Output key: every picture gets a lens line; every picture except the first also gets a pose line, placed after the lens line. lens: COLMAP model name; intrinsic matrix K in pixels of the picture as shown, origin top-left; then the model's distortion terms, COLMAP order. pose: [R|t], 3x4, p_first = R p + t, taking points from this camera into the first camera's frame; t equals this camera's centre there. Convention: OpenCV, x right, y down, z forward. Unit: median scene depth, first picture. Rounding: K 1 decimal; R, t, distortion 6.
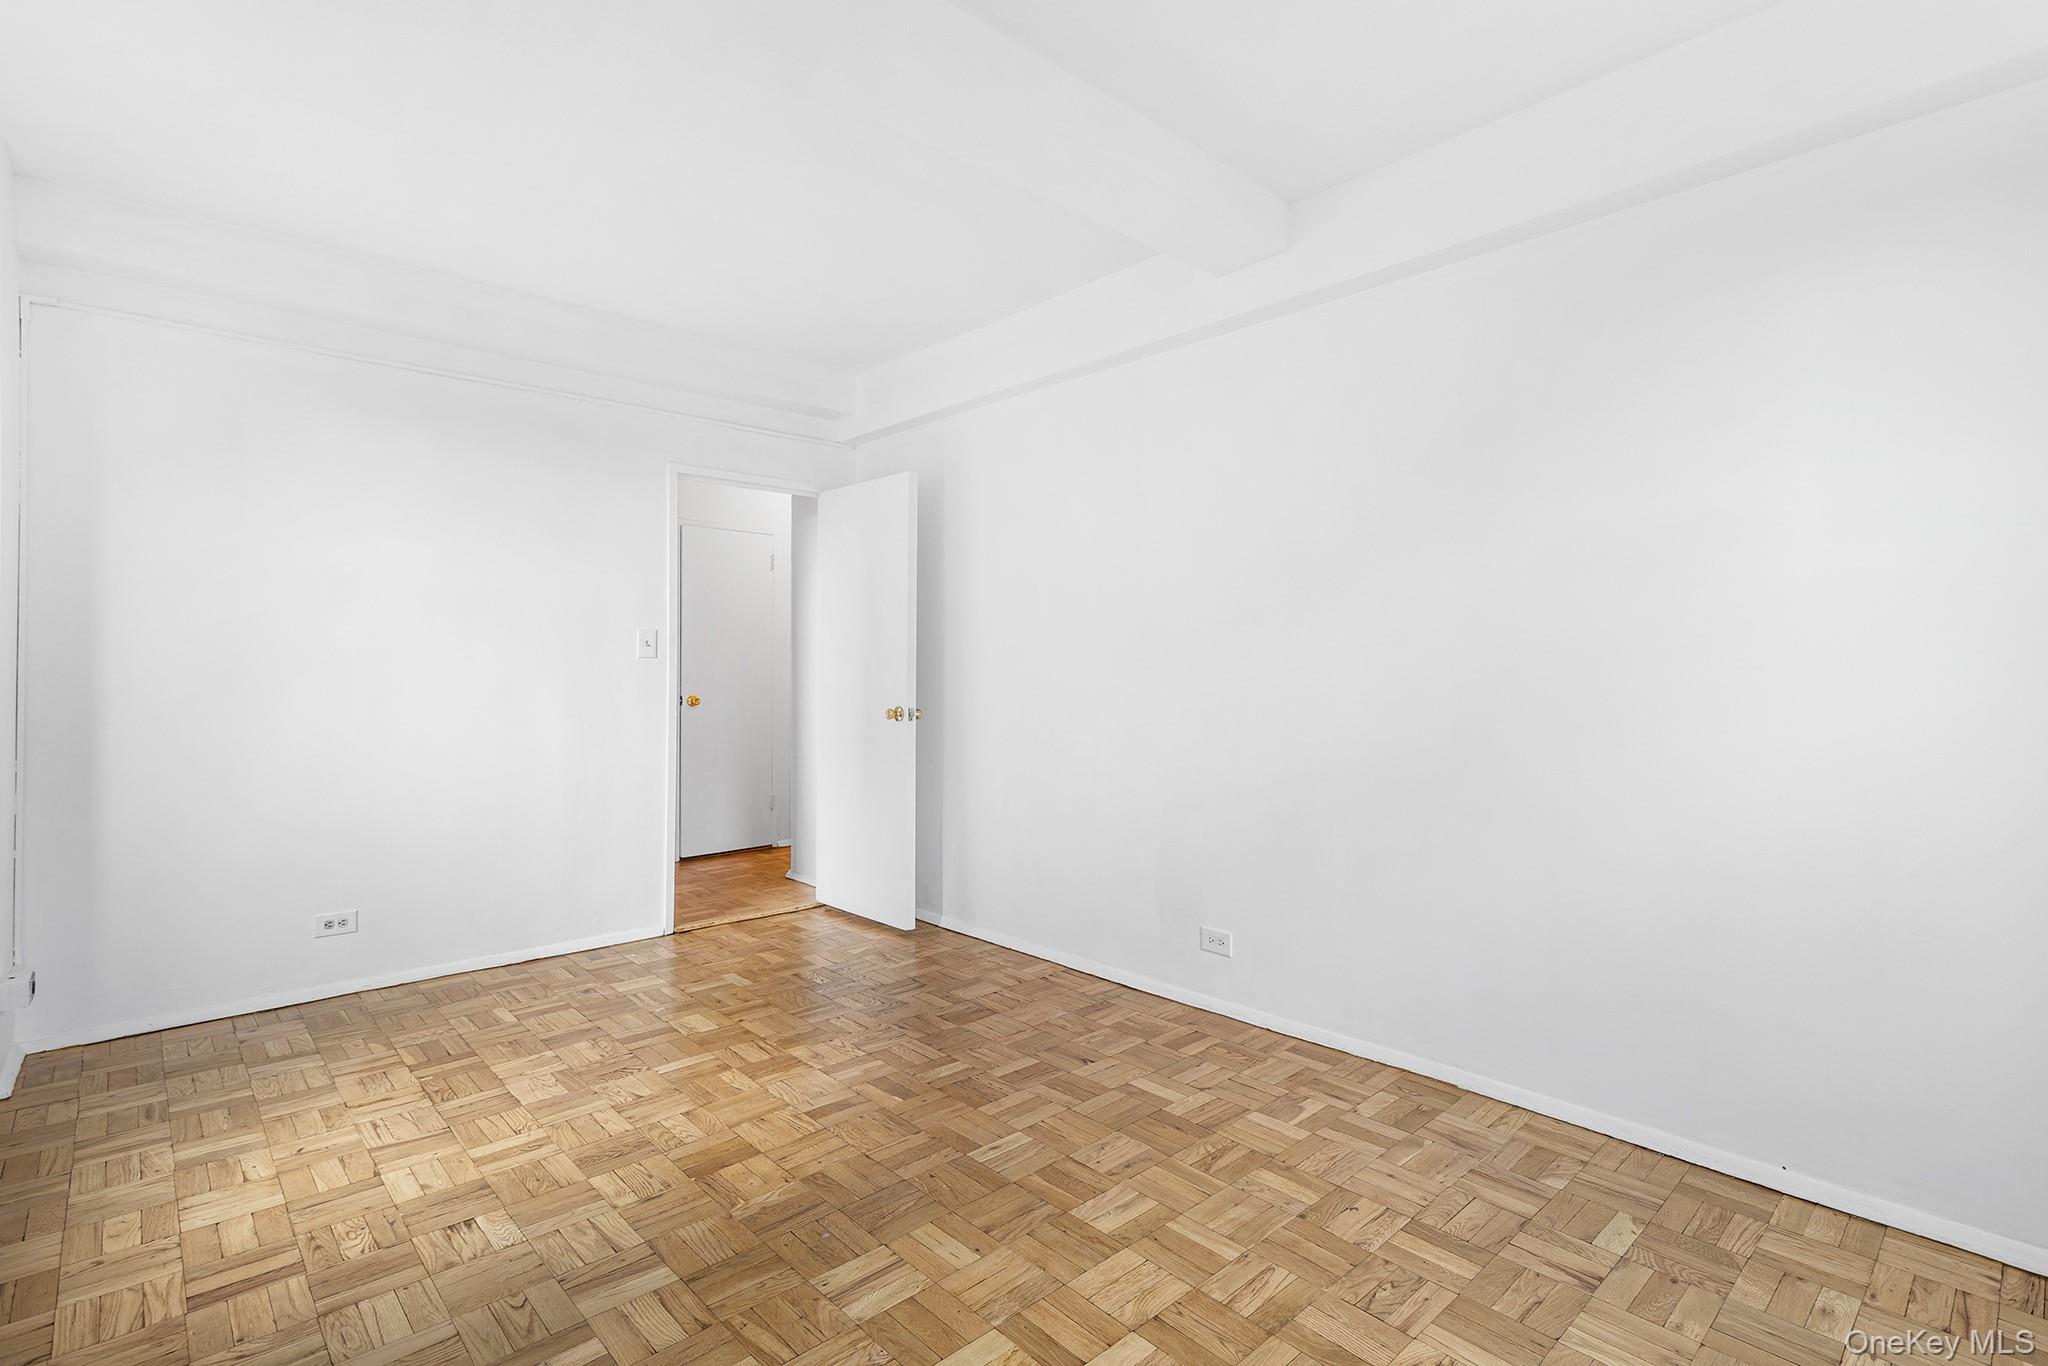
lens RADIAL K [[942.3, 0, 1065.4], [0, 942.3, 667.1], [0, 0, 1]] dist [0.006372, -0.000030]
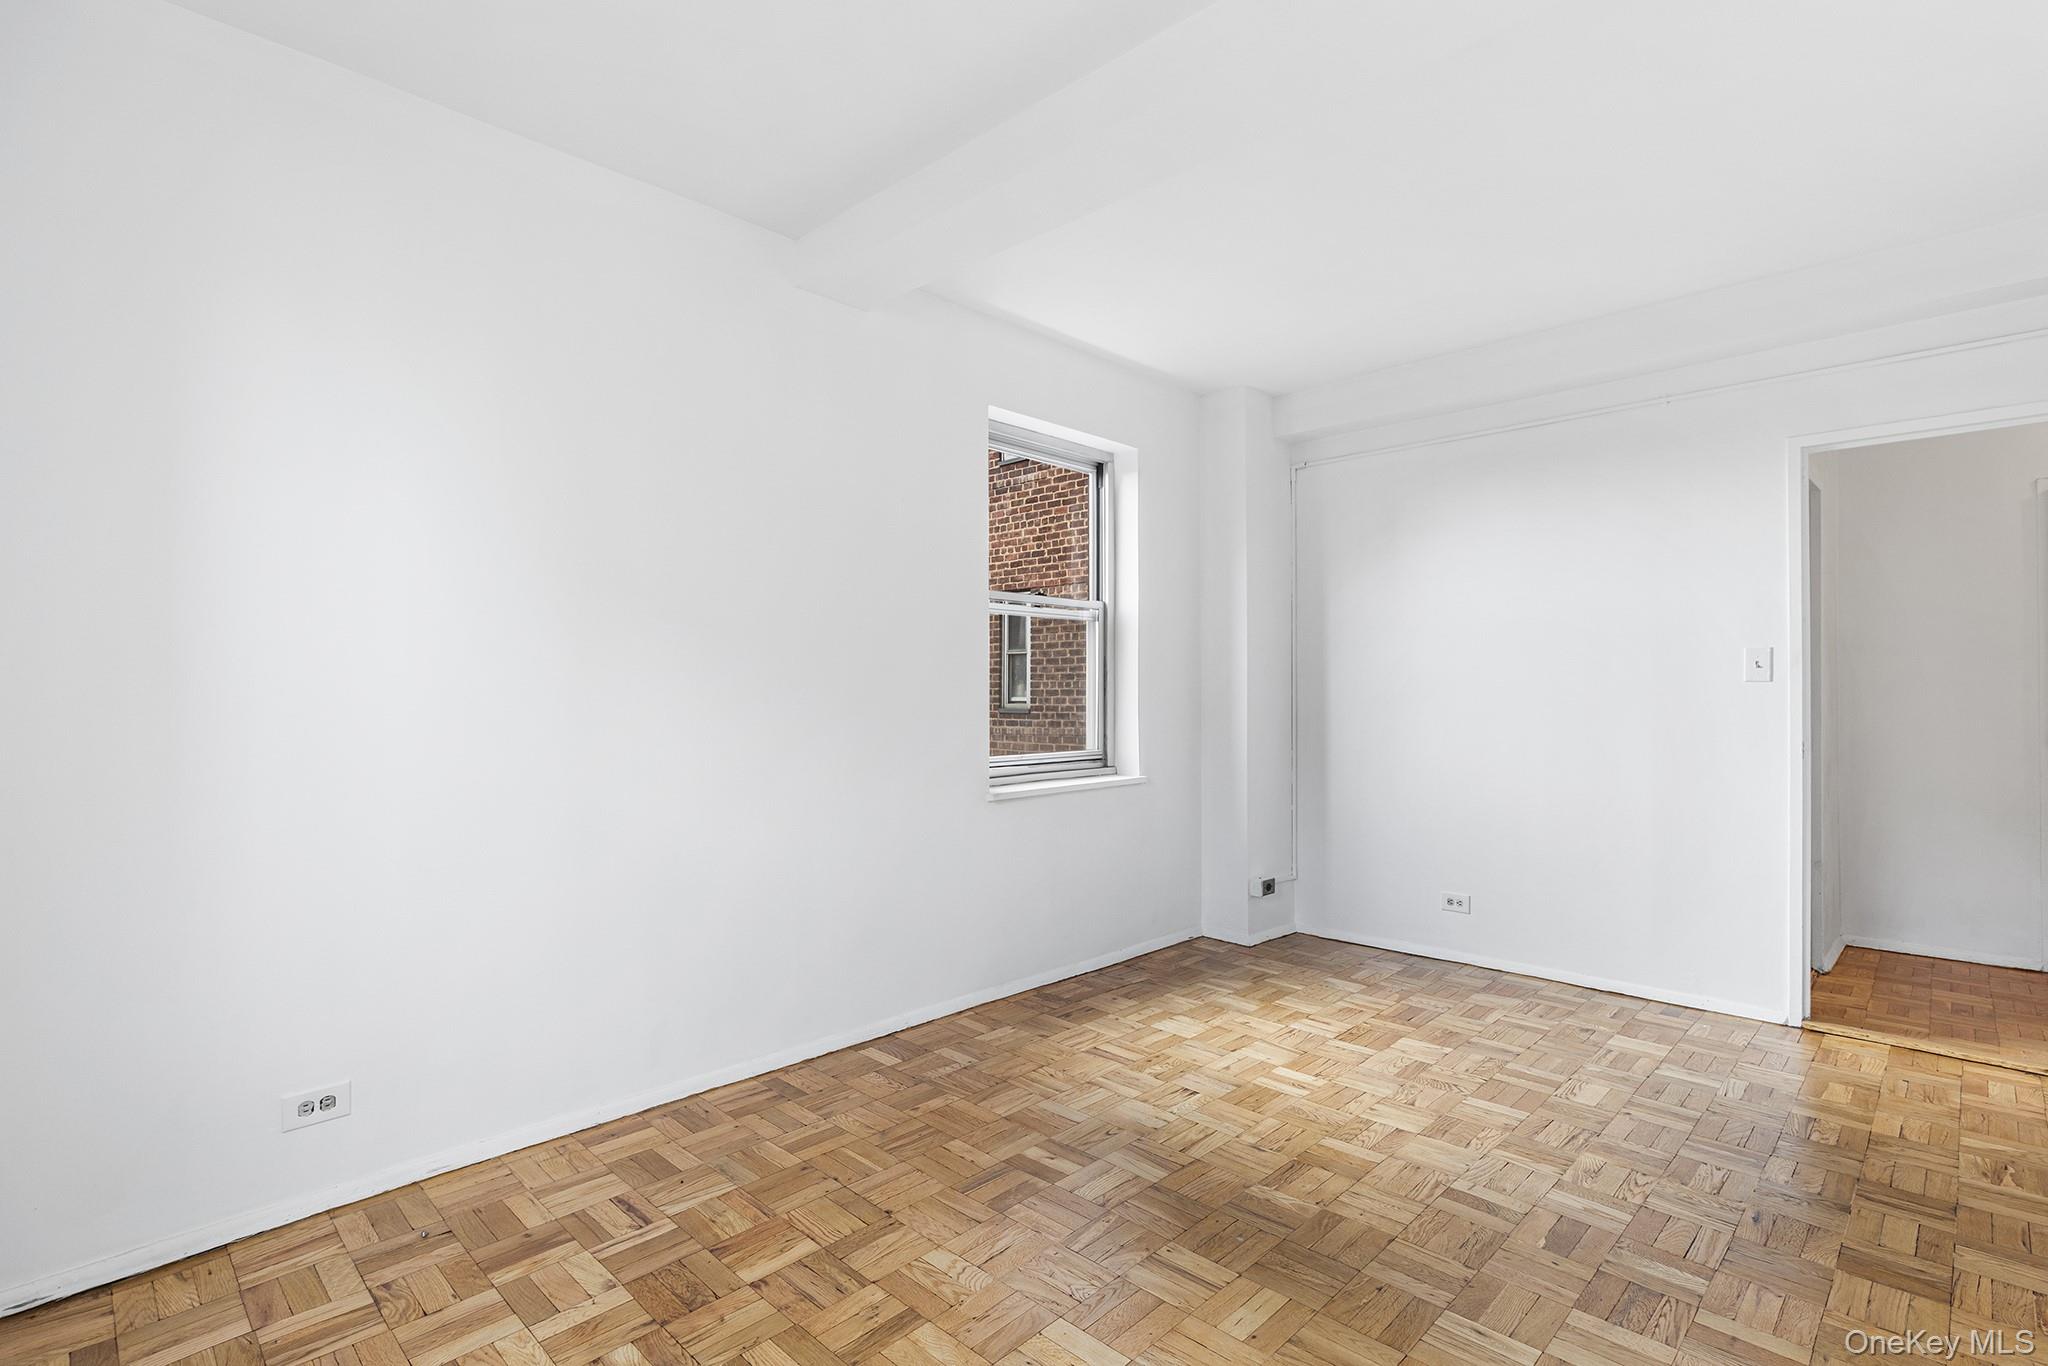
lens RADIAL K [[962.9, 0, 1059.3], [0, 962.9, 683.8], [0, 0, 1]] dist [0.000469, 0.000474]
pose [[0.077085, -0.009169, -0.996982, 0.541240], [0.001052, 0.999958, -0.009115, -0.001284], [0.997024, -0.000347, 0.077091, 0.488564]]
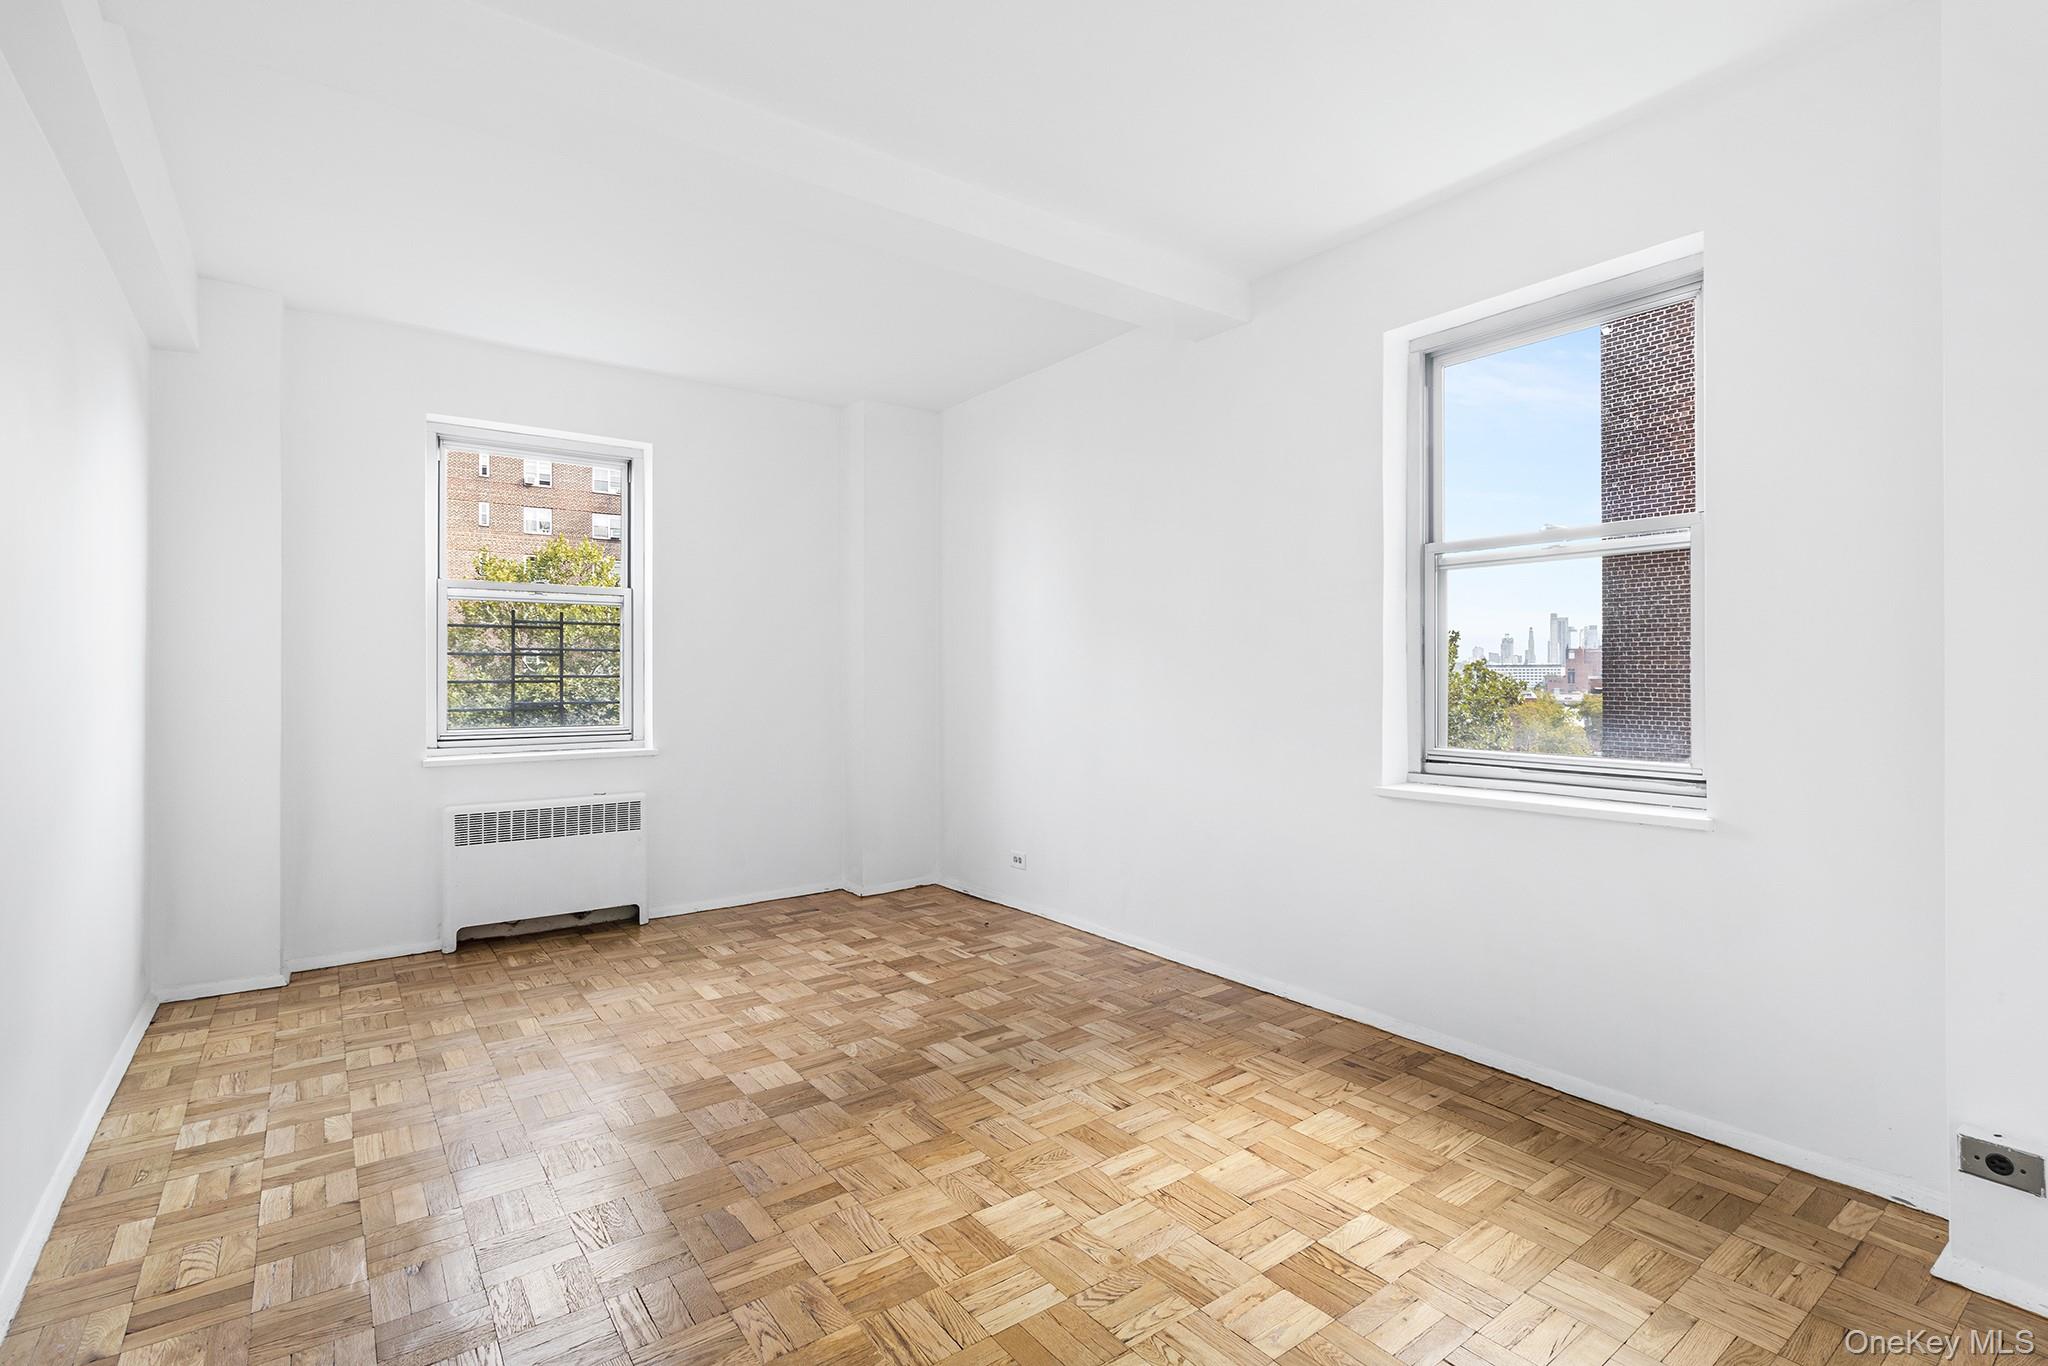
lens RADIAL K [[1068.6, 0, 1128.0], [0, 1068.6, 676.1], [0, 0, 1]] dist [0.003053, 0.000471]
pose [[-0.997068, 0.001825, 0.076502, -0.530873], [0.002121, 0.999991, 0.003780, 0.001802], [-0.076494, 0.003931, -0.997062, 1.705432]]
